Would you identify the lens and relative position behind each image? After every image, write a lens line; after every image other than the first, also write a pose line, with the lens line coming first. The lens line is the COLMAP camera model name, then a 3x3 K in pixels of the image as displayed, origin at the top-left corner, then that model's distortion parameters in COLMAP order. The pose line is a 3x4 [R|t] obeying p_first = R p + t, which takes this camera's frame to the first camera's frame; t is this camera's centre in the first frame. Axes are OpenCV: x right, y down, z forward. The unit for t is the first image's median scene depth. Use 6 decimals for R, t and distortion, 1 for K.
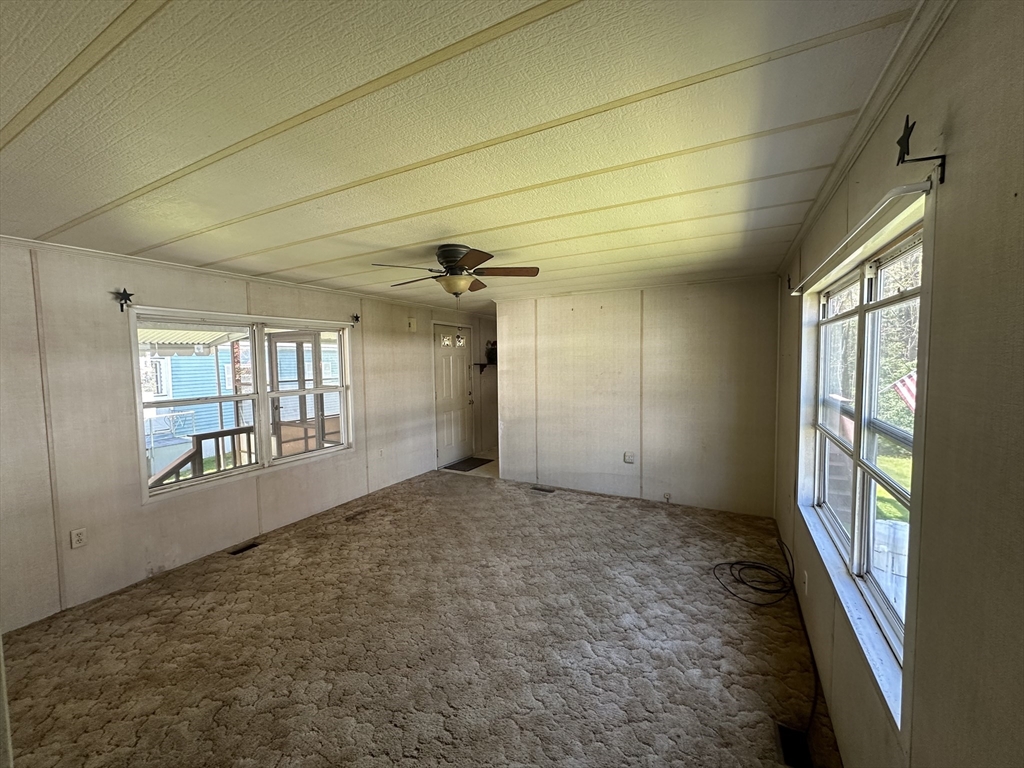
lens RADIAL K [[412.2, 0, 512.0], [0, 412.2, 384.0], [0, 0, 1]] dist [-0.000931, 0.000420]
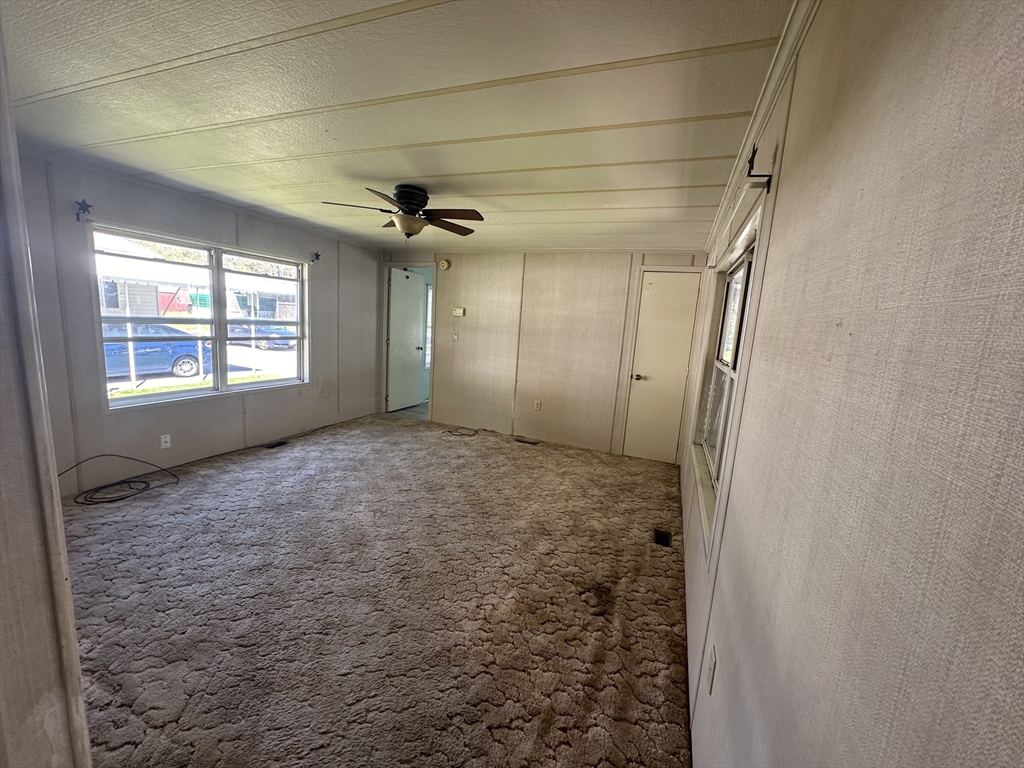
lens RADIAL K [[412.2, 0, 512.0], [0, 412.2, 384.0], [0, 0, 1]] dist [-0.000931, 0.000420]
pose [[-0.992127, -0.033204, -0.120756, -0.256971], [-0.058932, 0.974568, 0.216205, -0.083593], [0.110506, 0.221620, -0.968851, 1.940160]]
